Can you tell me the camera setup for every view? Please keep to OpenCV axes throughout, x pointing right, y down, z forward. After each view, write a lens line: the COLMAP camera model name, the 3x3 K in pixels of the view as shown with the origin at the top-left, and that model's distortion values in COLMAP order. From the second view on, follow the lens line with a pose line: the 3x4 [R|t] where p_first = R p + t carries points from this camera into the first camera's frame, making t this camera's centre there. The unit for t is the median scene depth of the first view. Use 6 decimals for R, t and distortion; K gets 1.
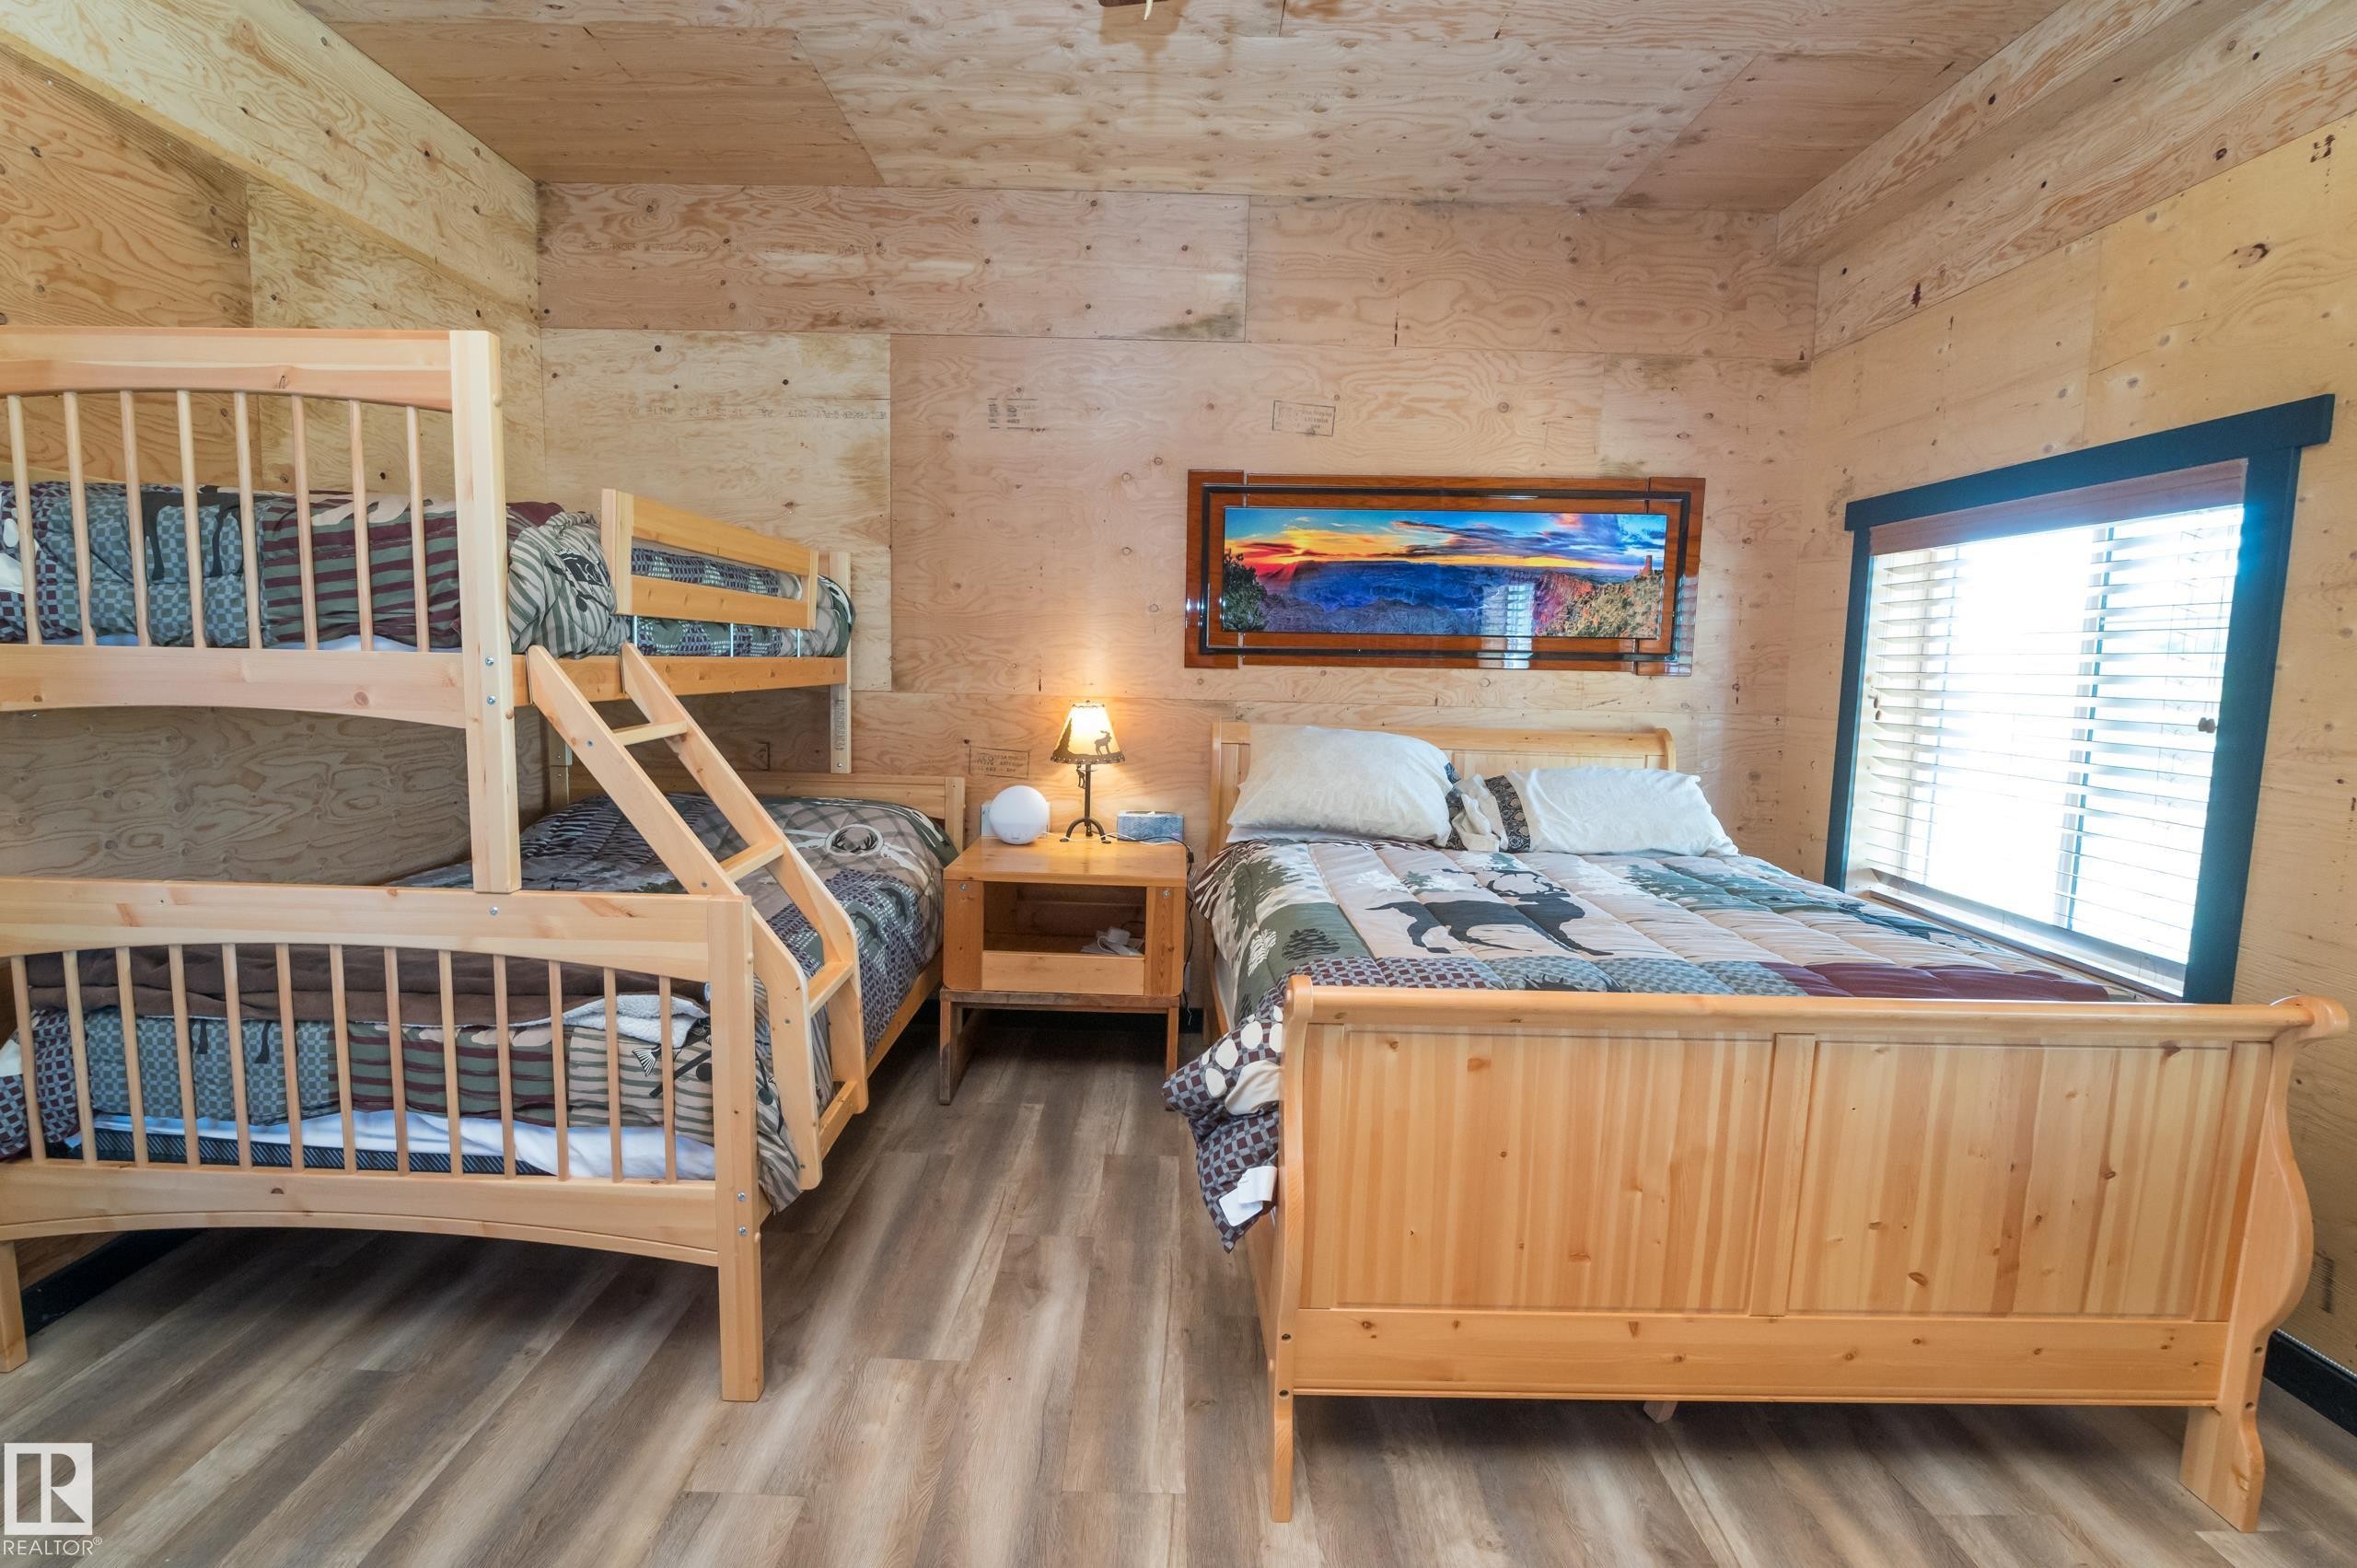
lens RADIAL K [[1080.5, 0, 1180.7], [0, 1080.5, 783.5], [0, 0, 1]] dist [-0.021705, 0.001514]
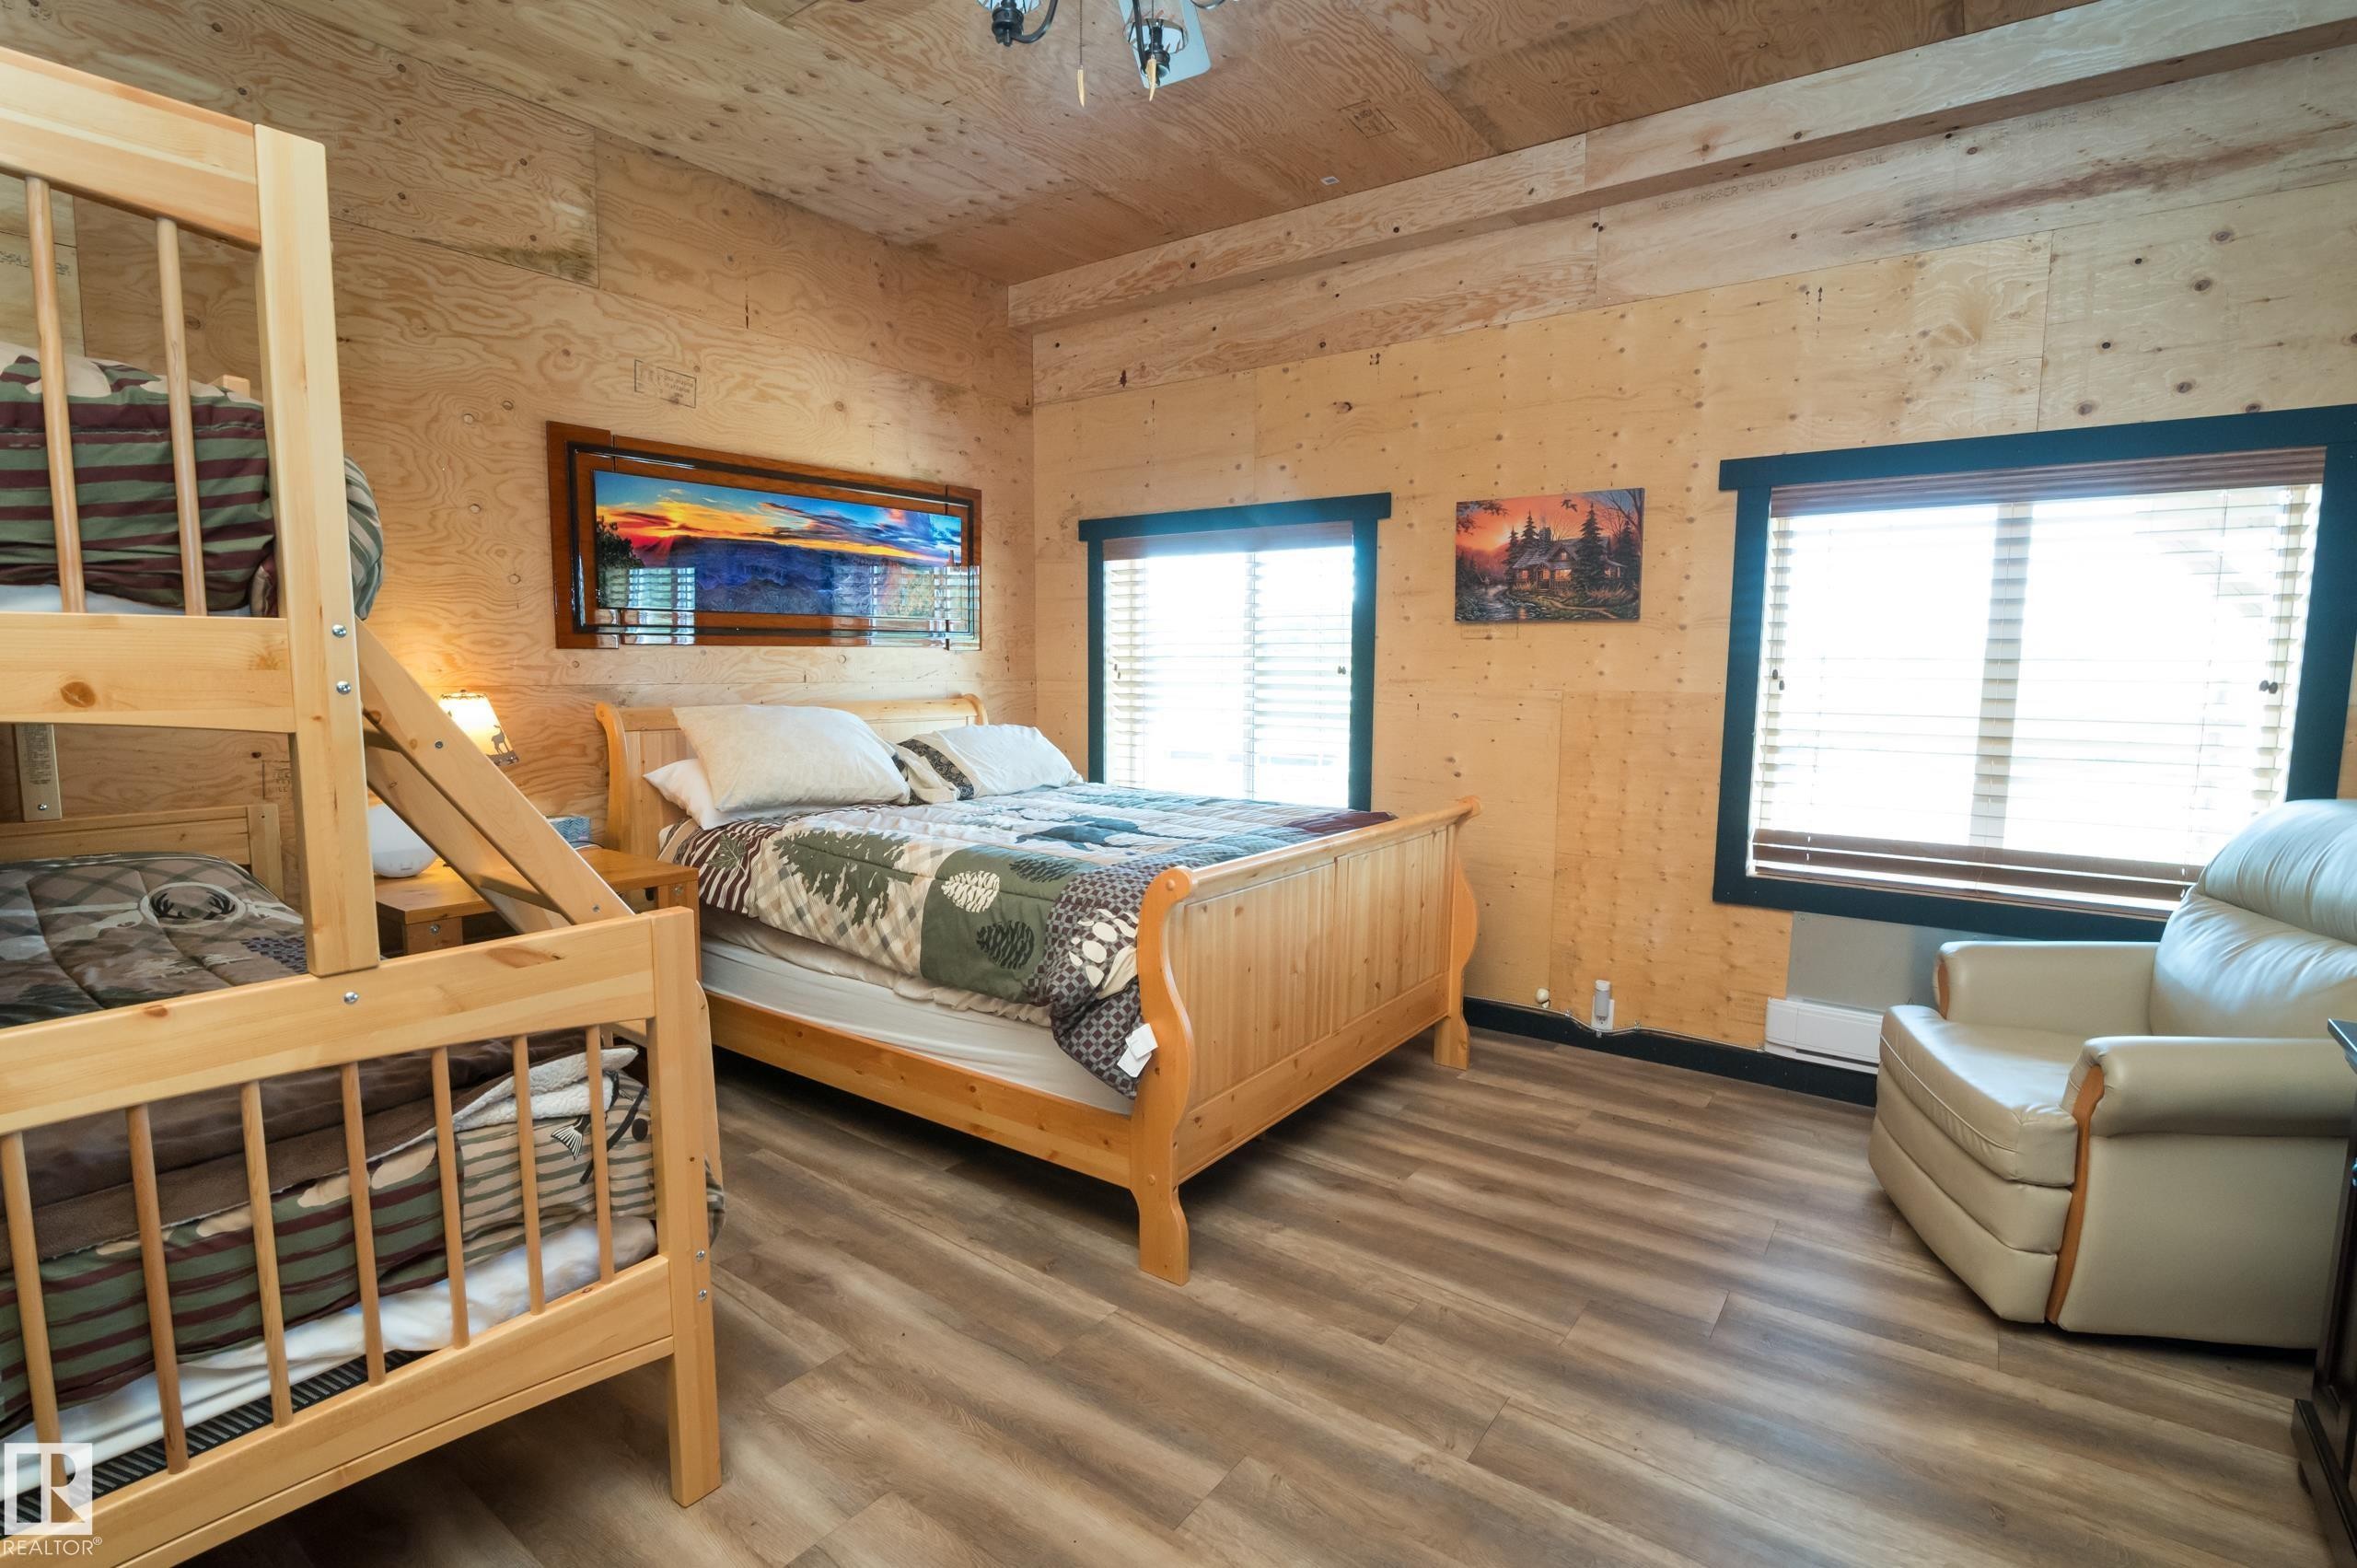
lens RADIAL K [[1080.5, 0, 1197.2], [0, 1080.5, 782.1], [0, 0, 1]] dist [-0.021705, 0.001514]
pose [[0.594244, -0.108045, 0.796995, -0.553816], [0.097806, 0.993289, 0.061731, -0.004436], [-0.798316, 0.041268, 0.600823, 0.101410]]
